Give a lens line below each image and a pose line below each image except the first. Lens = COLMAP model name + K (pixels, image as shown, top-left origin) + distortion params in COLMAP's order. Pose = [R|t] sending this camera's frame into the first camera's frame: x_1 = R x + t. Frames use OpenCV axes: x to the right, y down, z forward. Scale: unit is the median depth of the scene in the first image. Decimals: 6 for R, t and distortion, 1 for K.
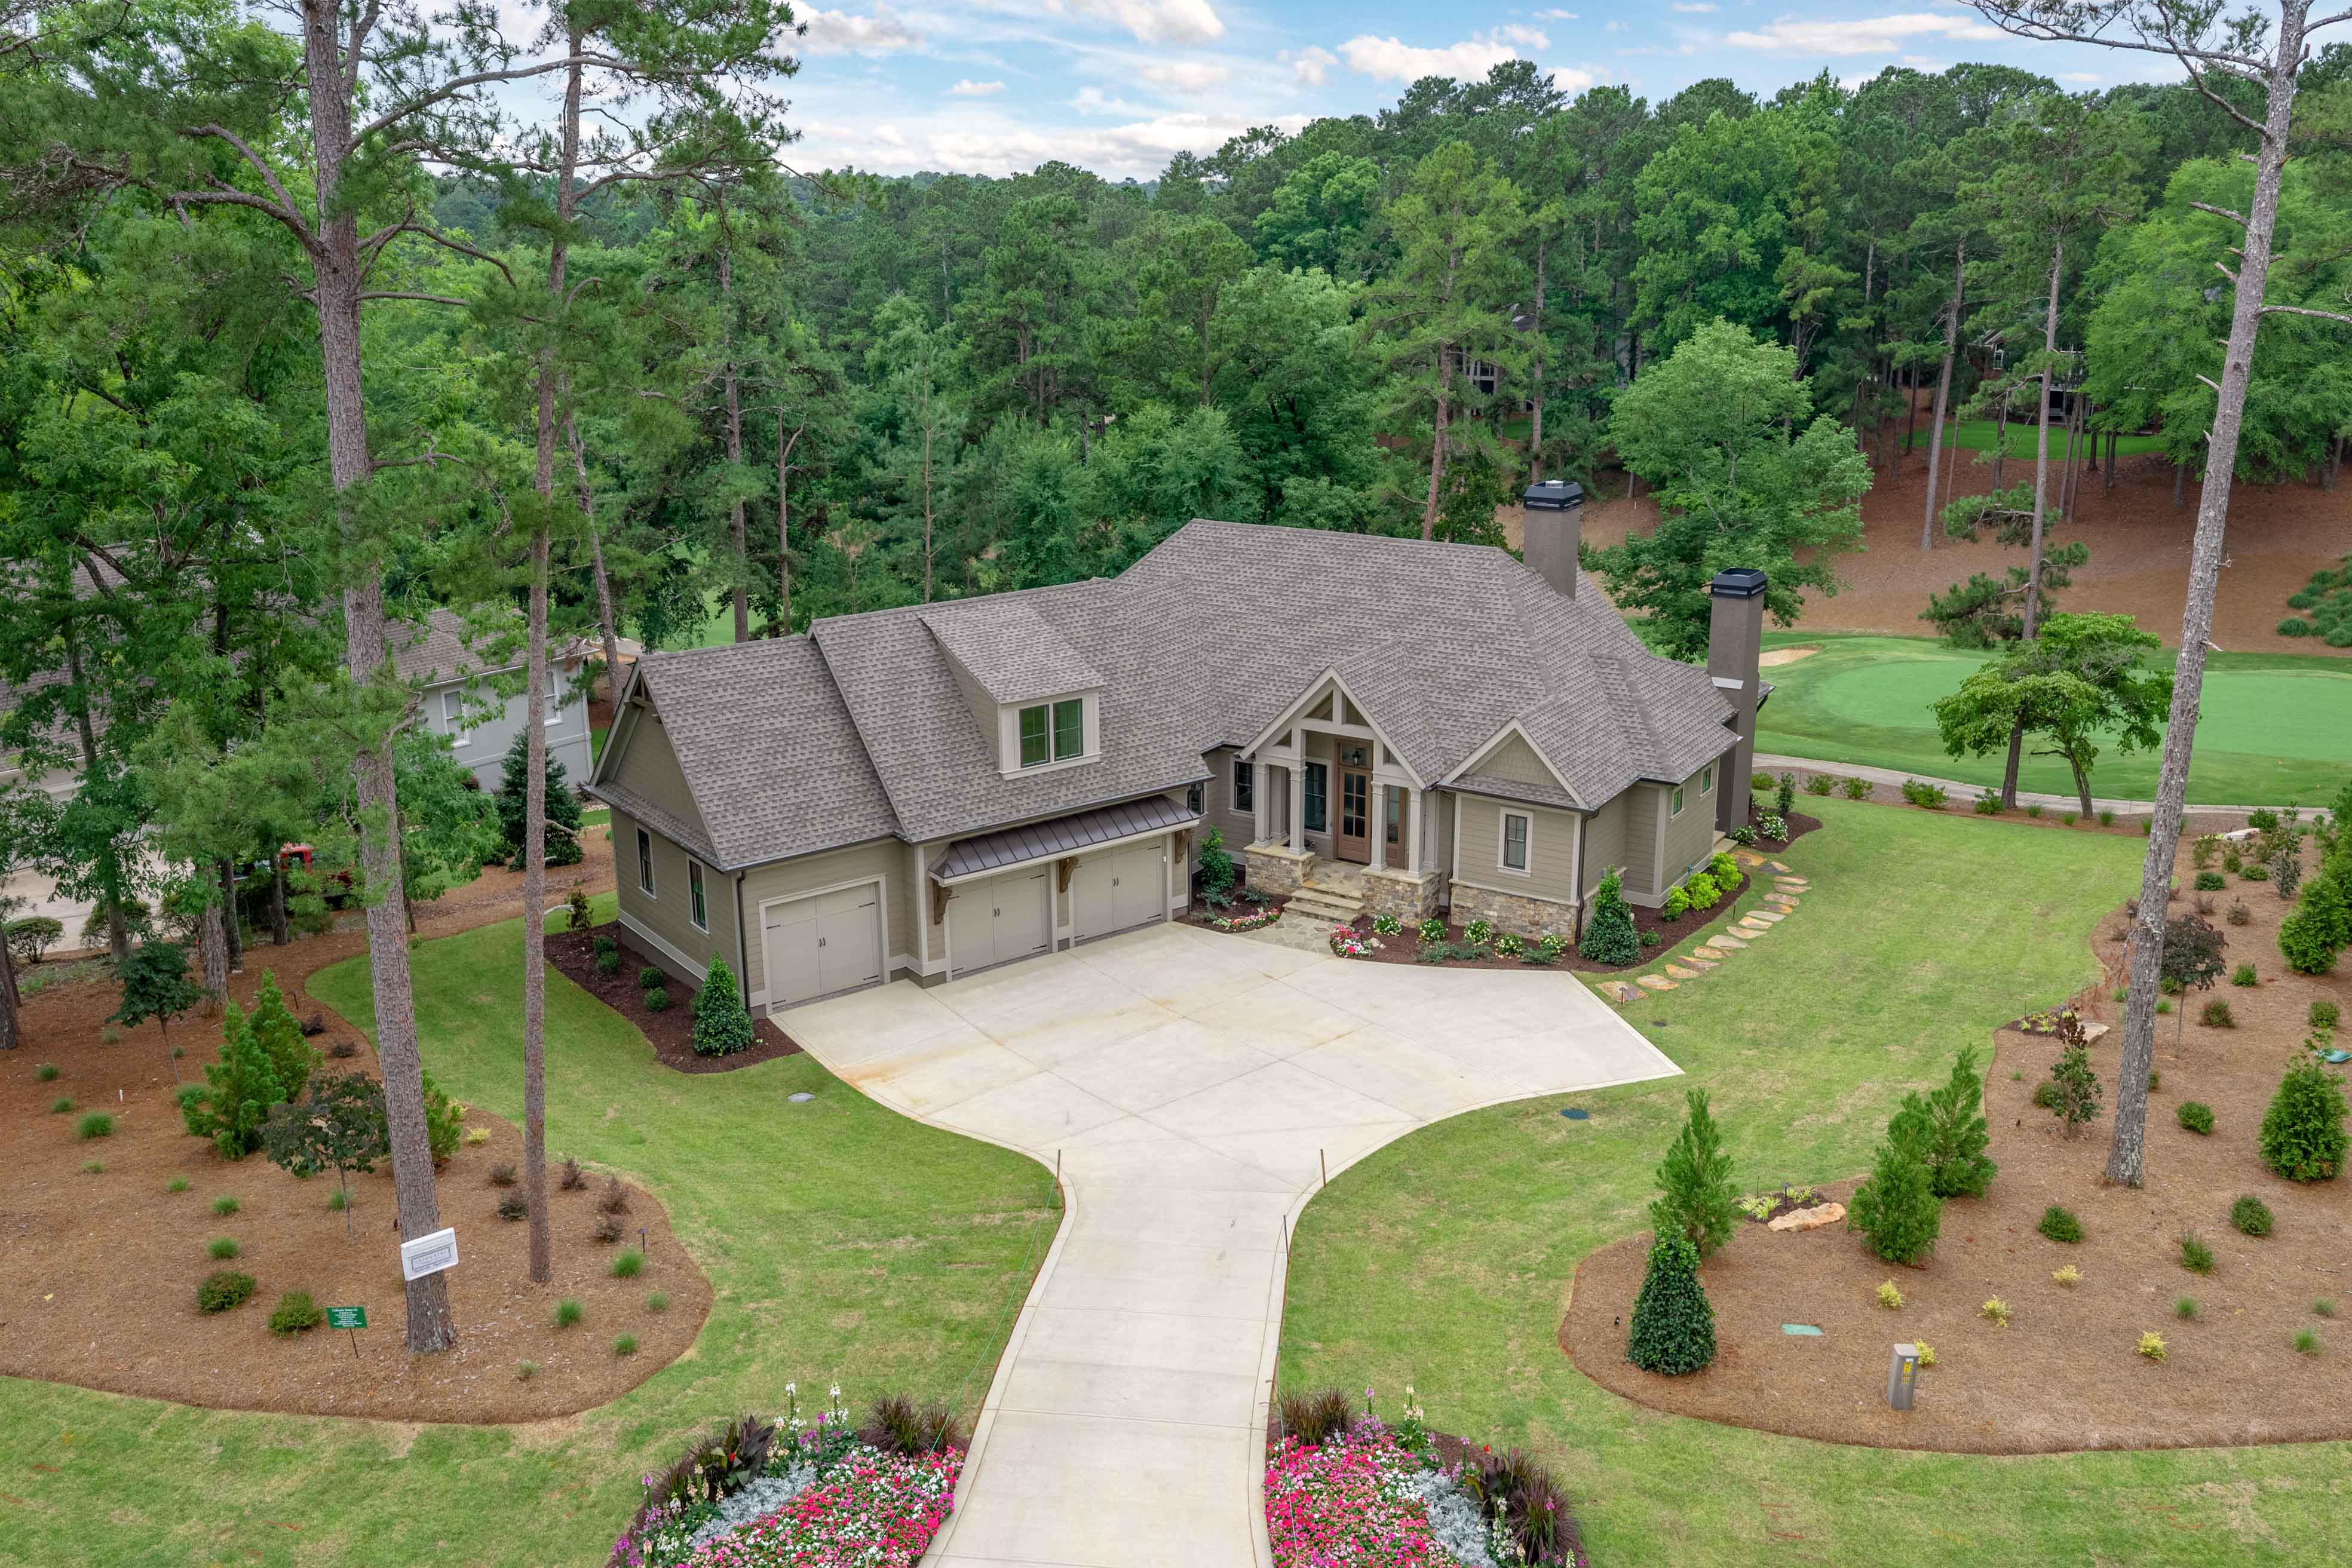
lens RADIAL K [[1949.9, 0, 1176.3], [0, 1949.9, 779.0], [0, 0, 1]] dist [0.009329, -0.015237]
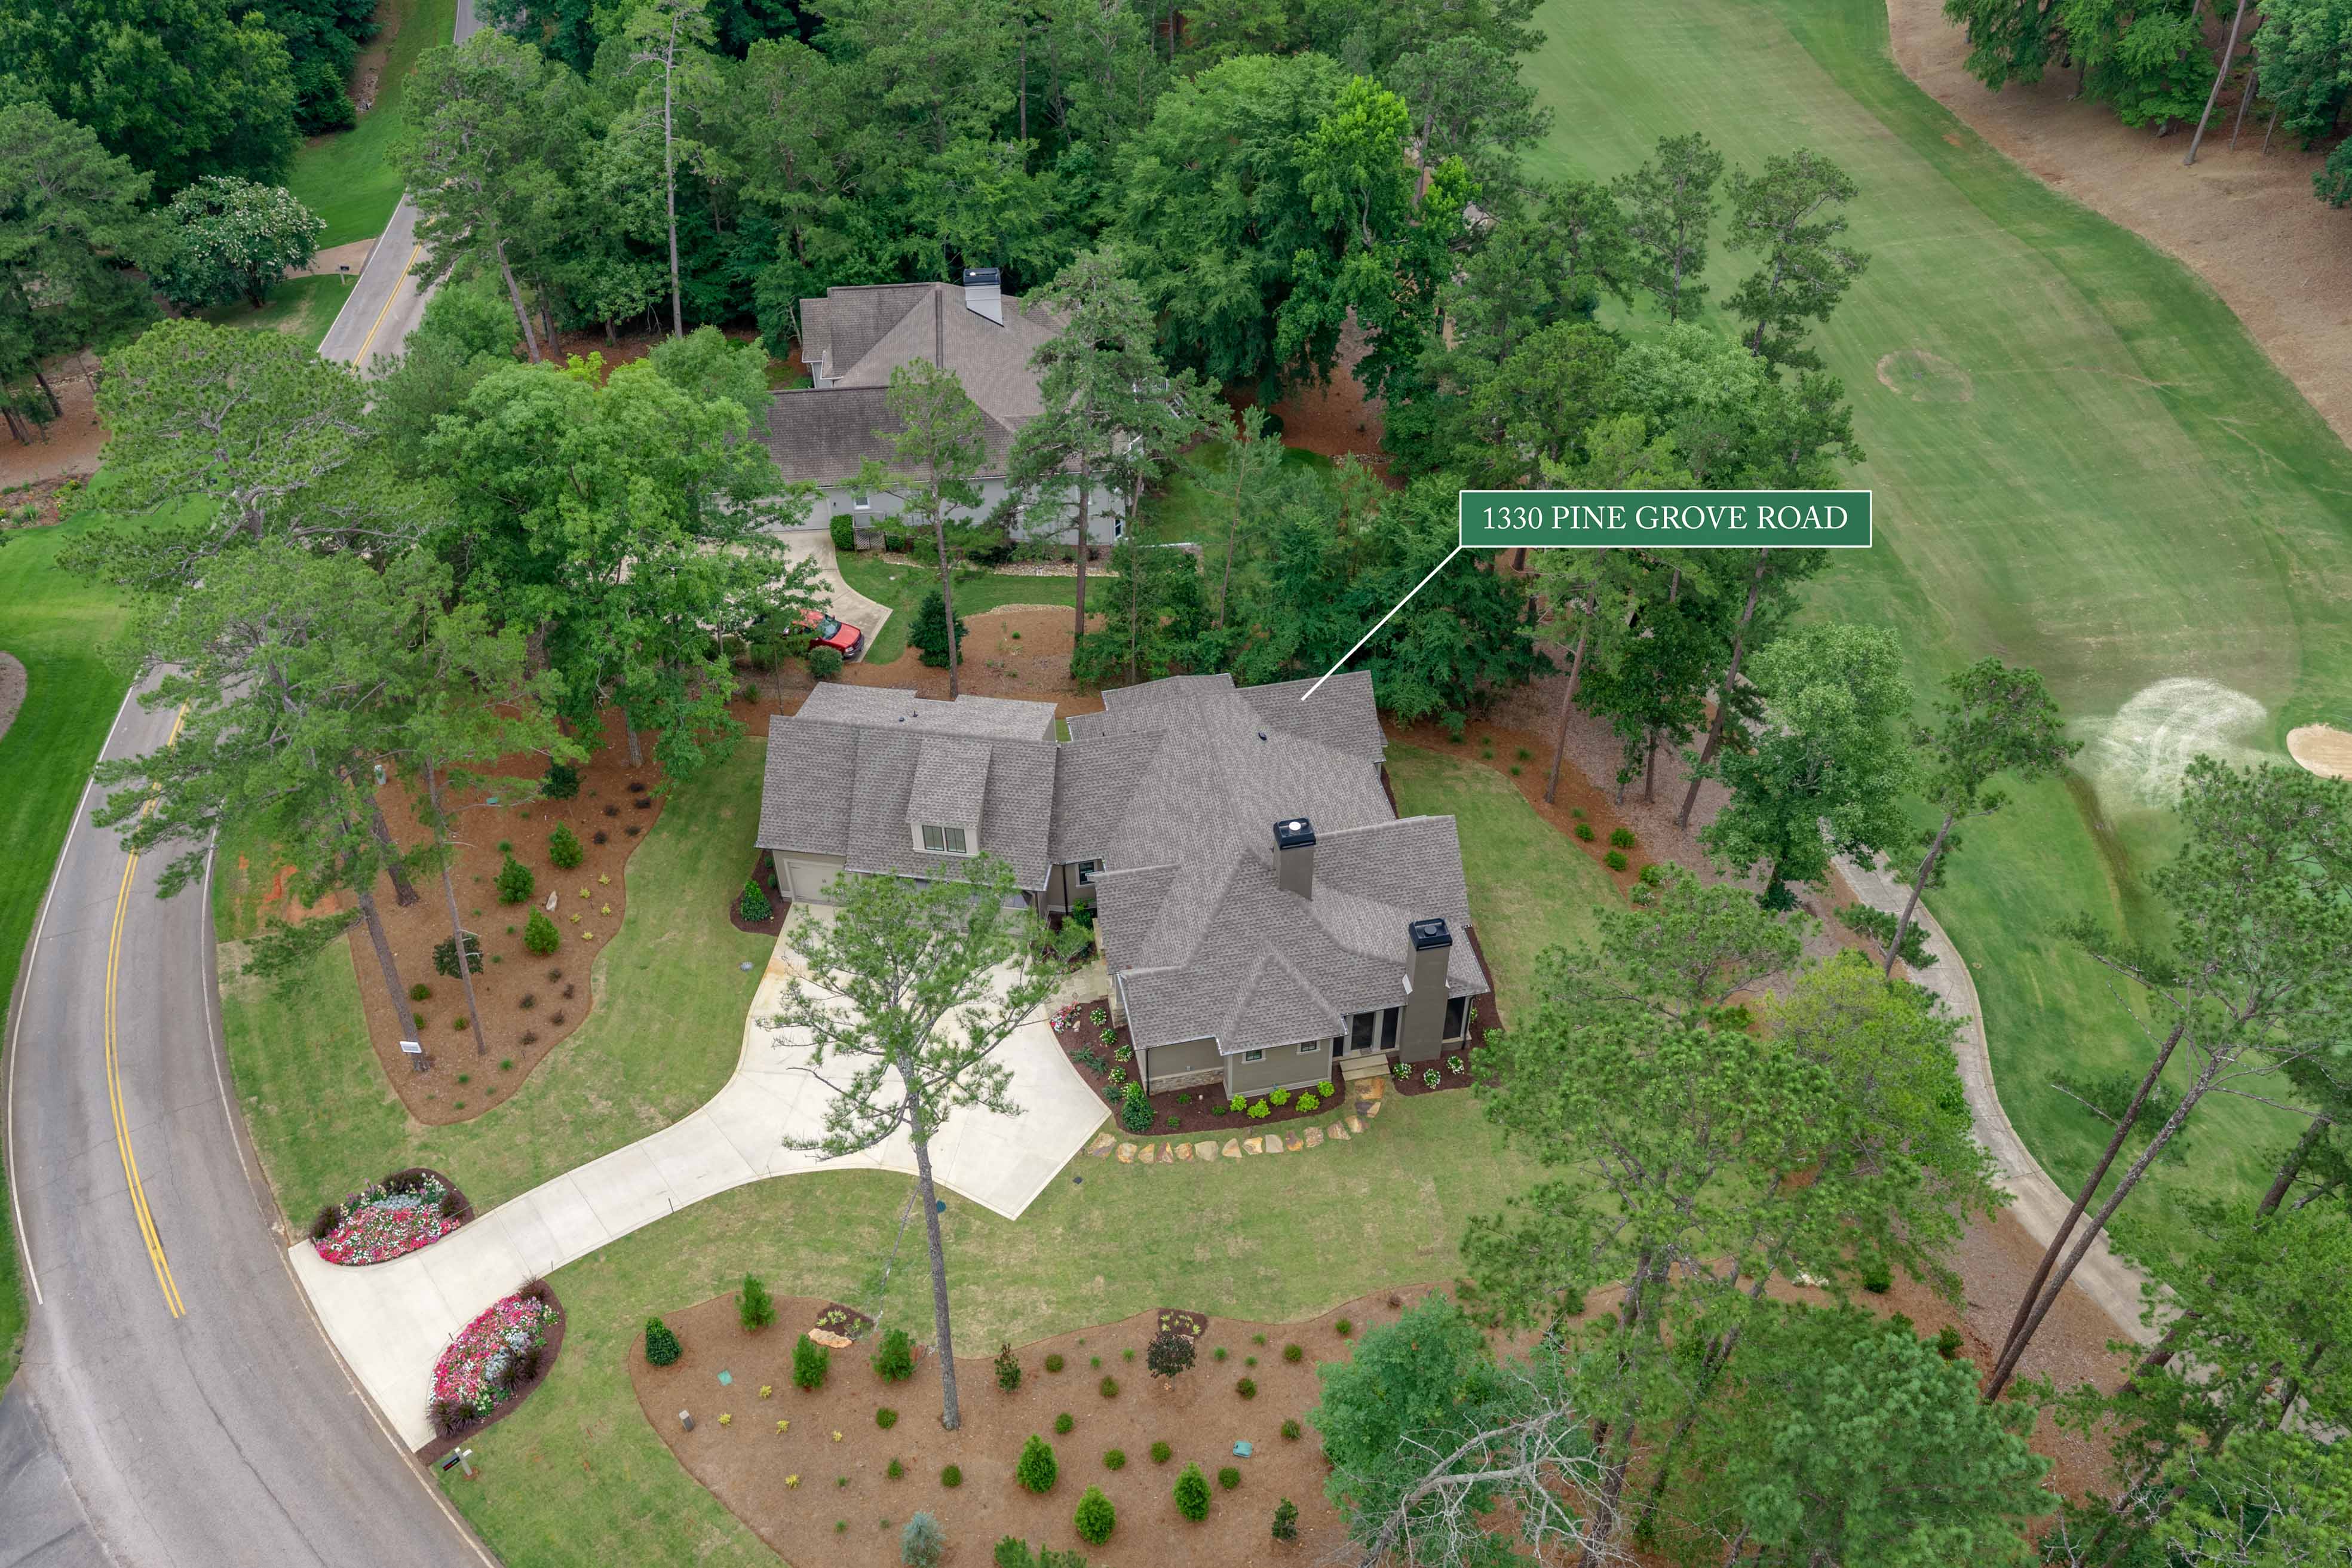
lens RADIAL K [[1949.9, 0, 1176.3], [0, 1949.9, 779.0], [0, 0, 1]] dist [0.009329, -0.015237]
pose [[0.700229, 0.490132, -0.519086, 0.959534], [-0.196939, 0.831495, 0.519453, -1.014227], [0.686218, -0.261507, 0.678763, -0.032266]]
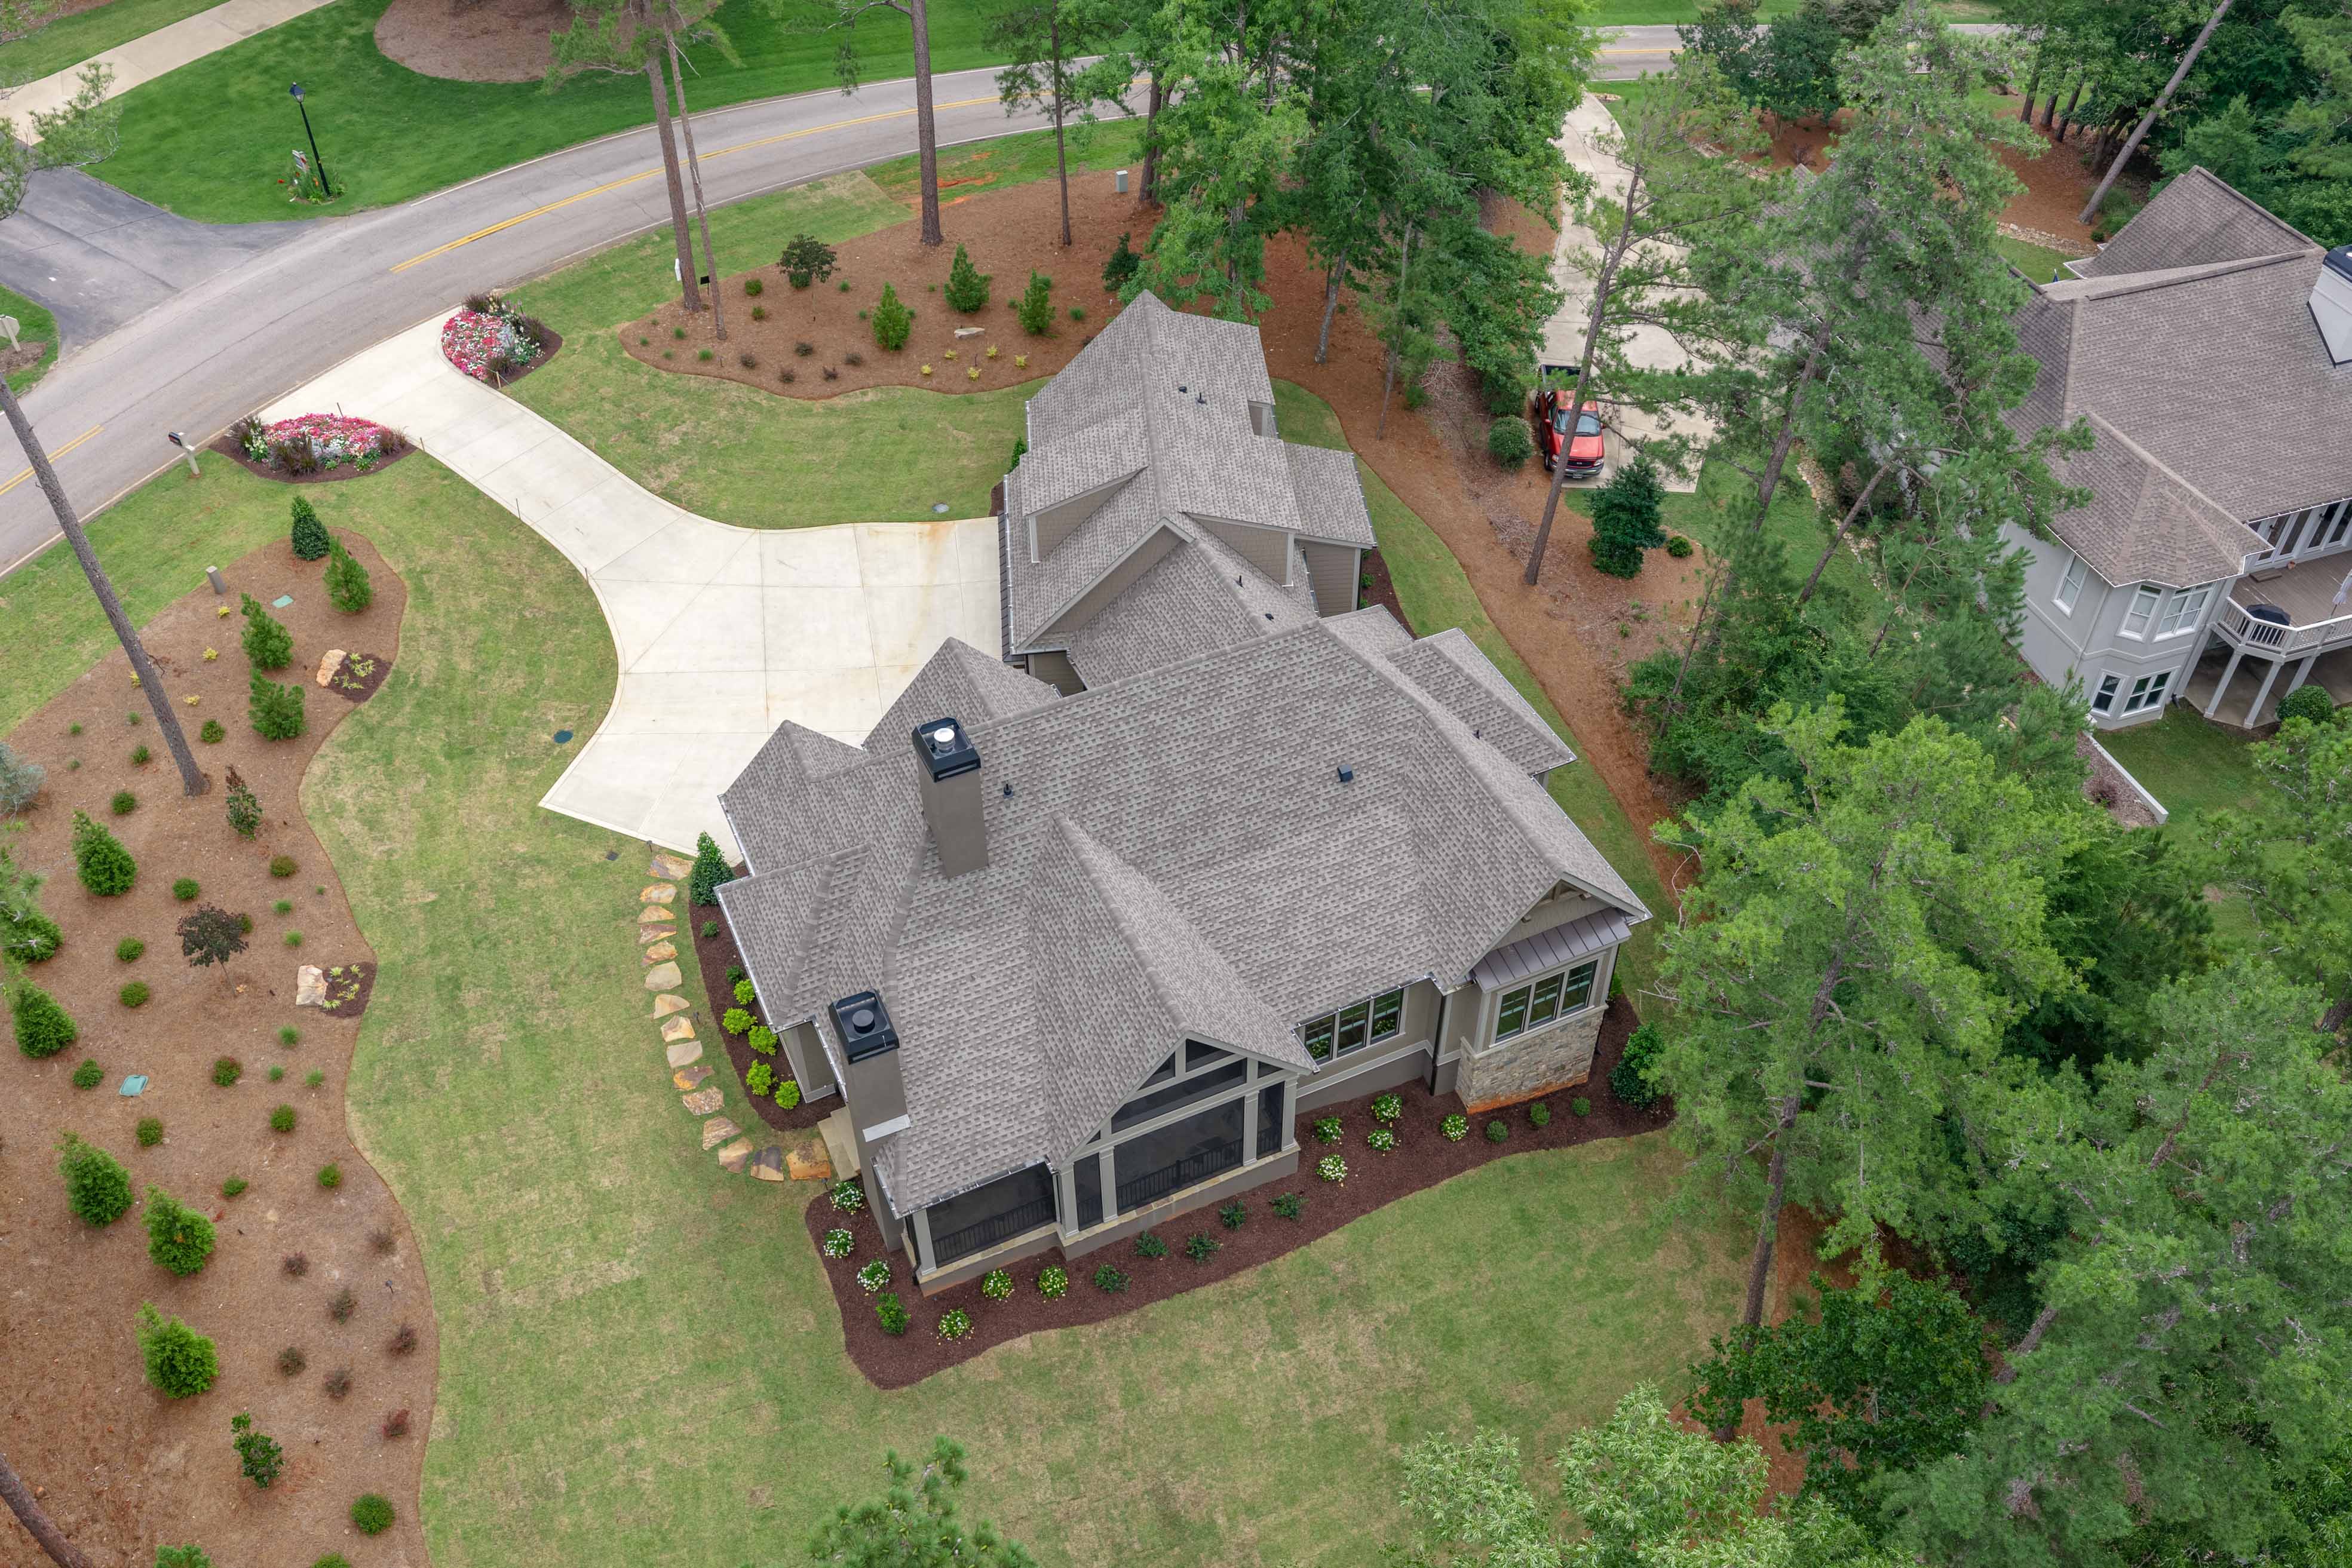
lens RADIAL K [[1949.9, 0, 1176.3], [0, 1949.9, 779.0], [0, 0, 1]] dist [0.009329, -0.015237]
pose [[-0.531821, 0.595714, -0.601906, 0.726550], [-0.229065, 0.583067, 0.779462, -0.904231], [0.815289, 0.552410, -0.173630, 1.374505]]
